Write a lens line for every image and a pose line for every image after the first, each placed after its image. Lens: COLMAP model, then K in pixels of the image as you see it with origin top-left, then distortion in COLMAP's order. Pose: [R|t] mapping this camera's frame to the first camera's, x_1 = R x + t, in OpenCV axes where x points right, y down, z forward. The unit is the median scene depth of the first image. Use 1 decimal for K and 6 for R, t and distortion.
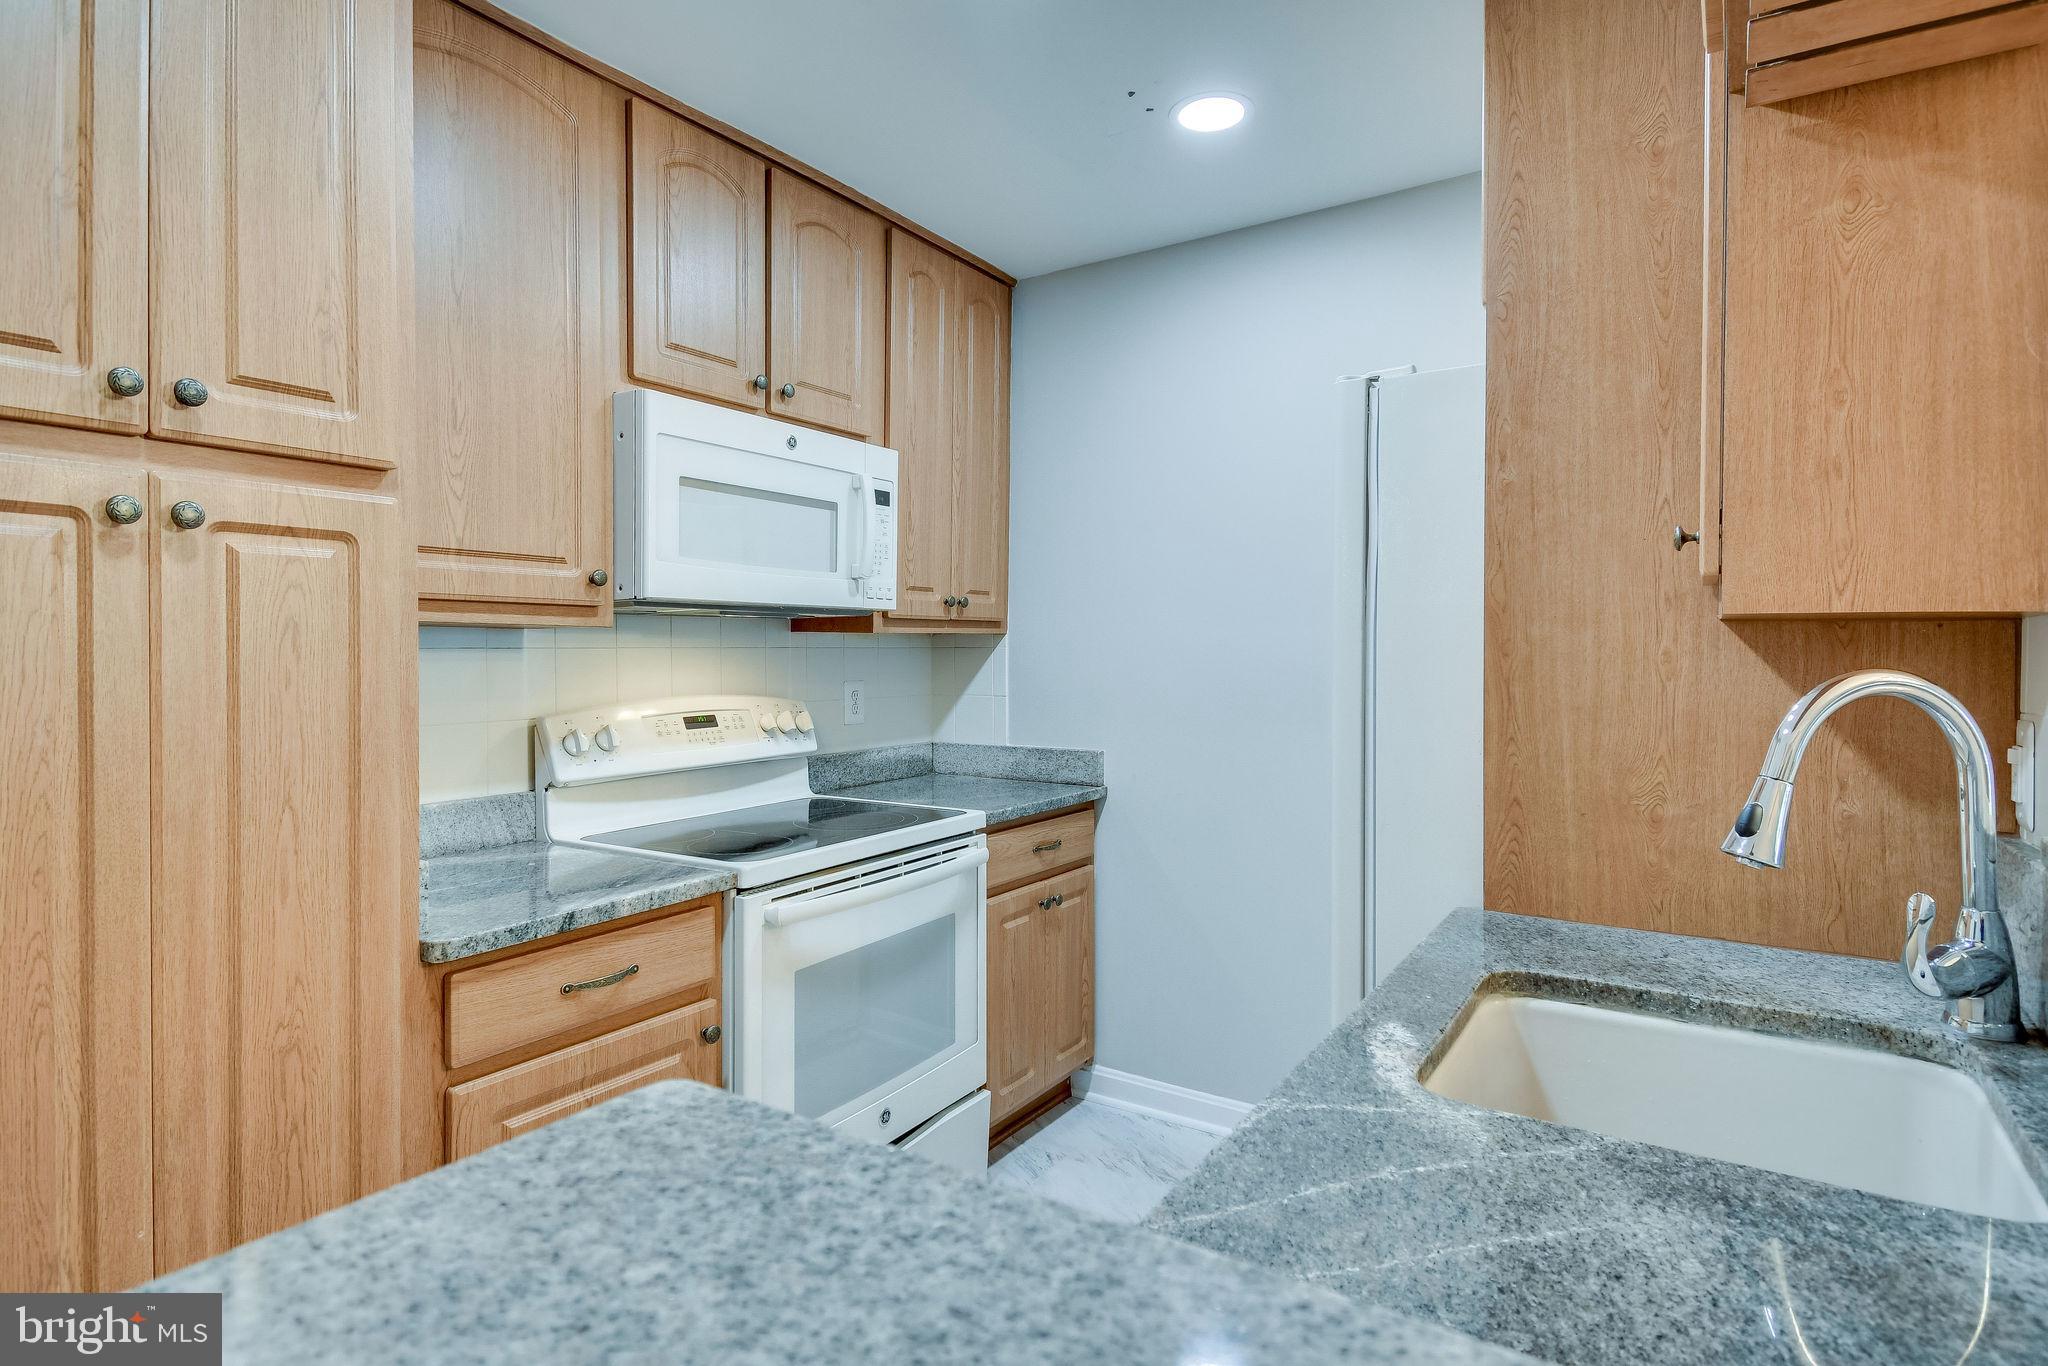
lens RADIAL K [[1056.4, 0, 1024.8], [0, 1056.4, 656.7], [0, 0, 1]] dist [0.041077, -0.026957]
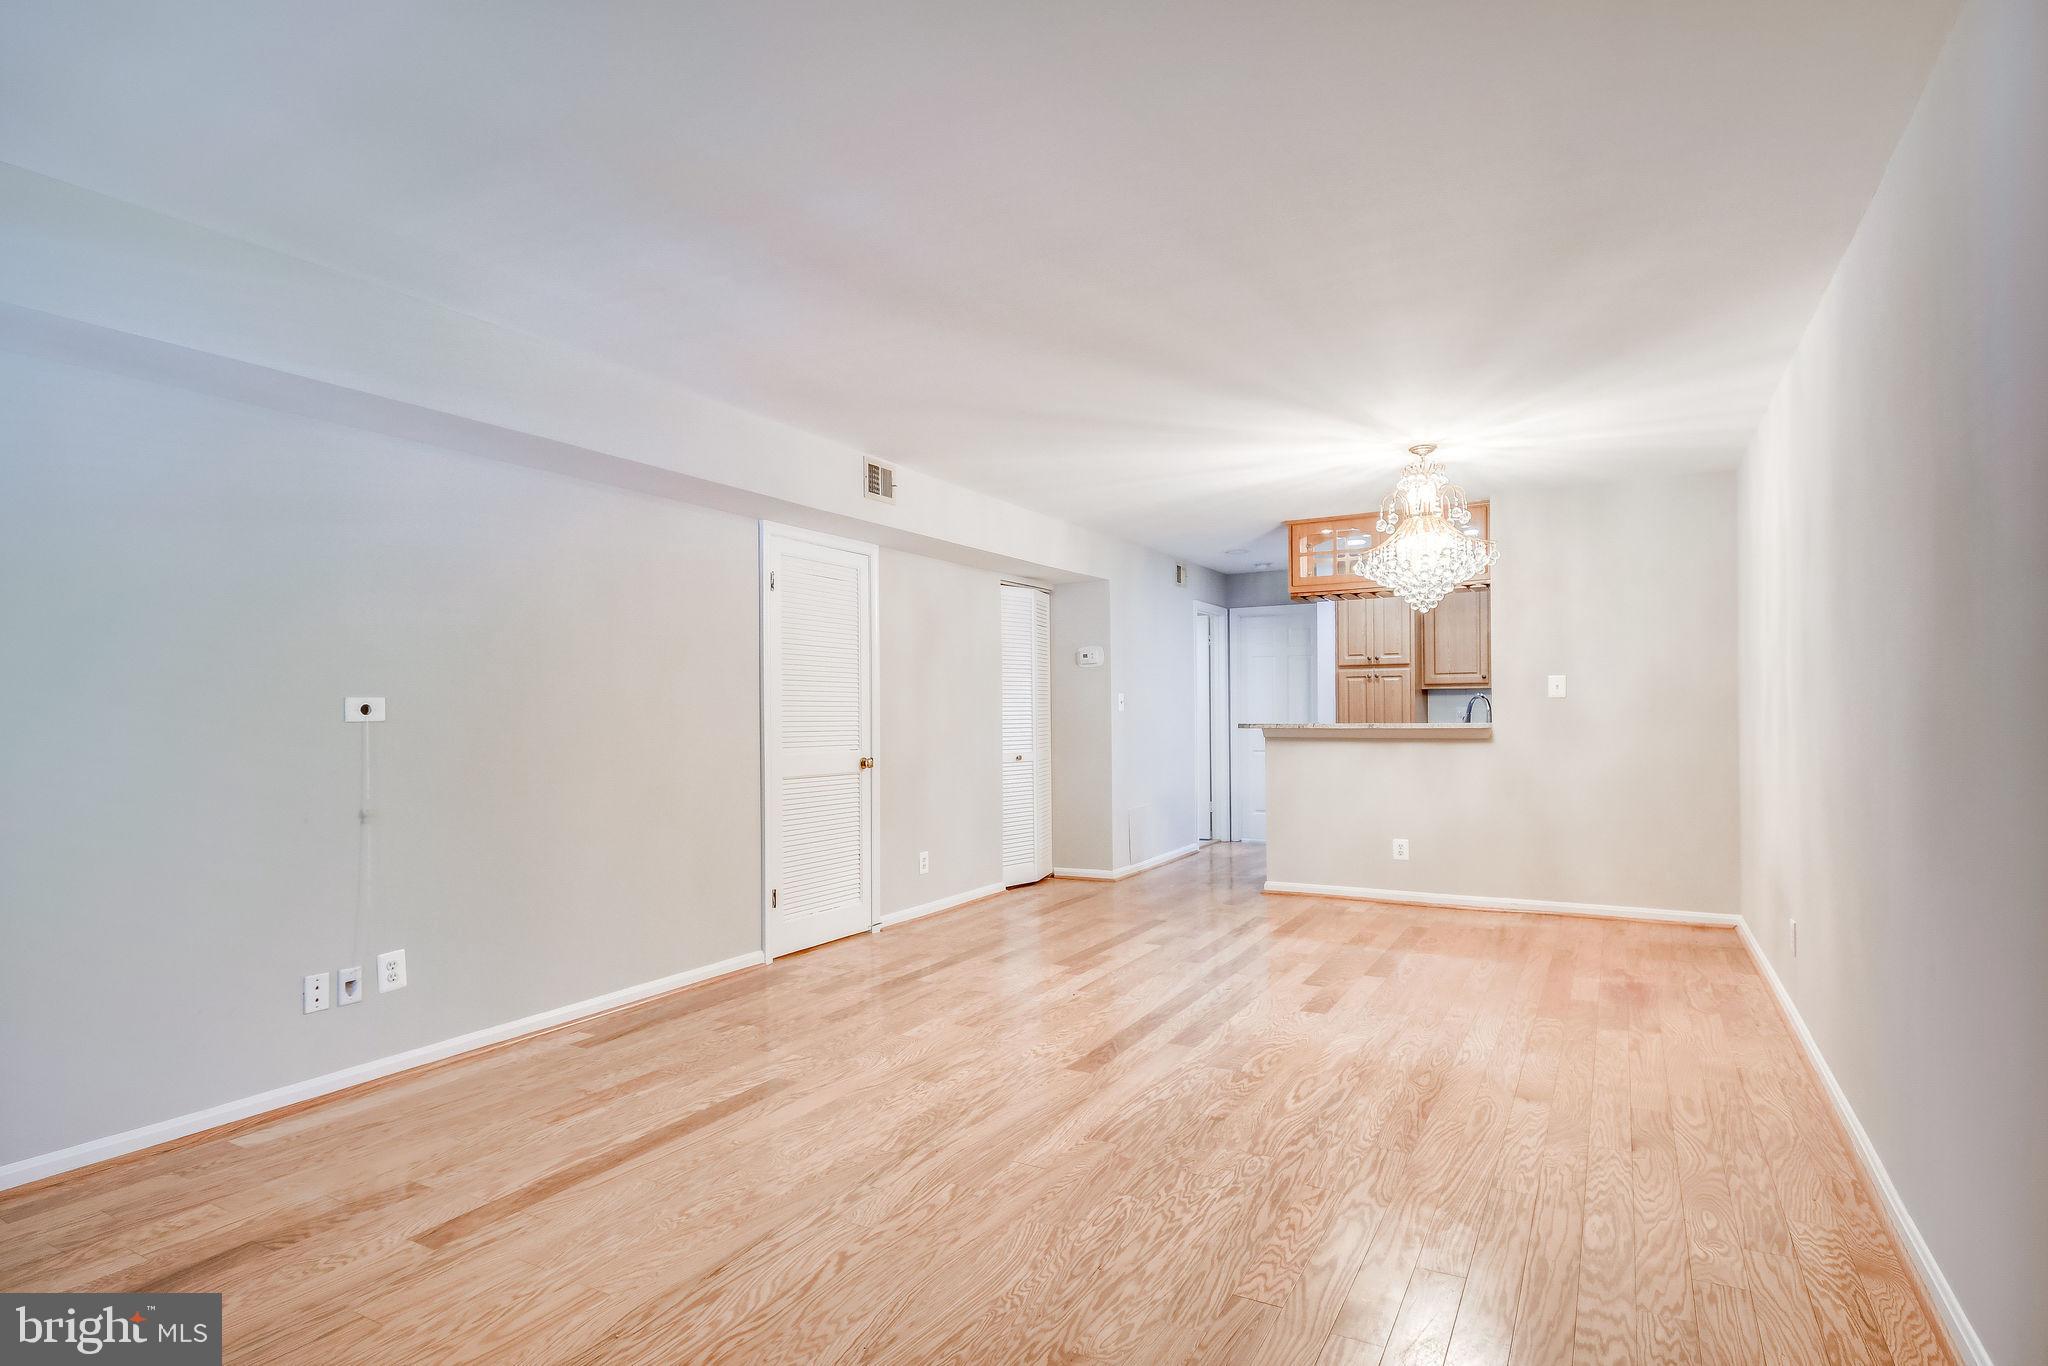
lens RADIAL K [[1054.5, 0, 1032.9], [0, 1054.5, 695.5], [0, 0, 1]] dist [0.035226, -0.030204]
pose [[0.073156, -0.016403, -0.997186, 3.460104], [0.005642, 0.999856, -0.016033, 0.053838], [0.997305, -0.004453, 0.073238, -1.008408]]
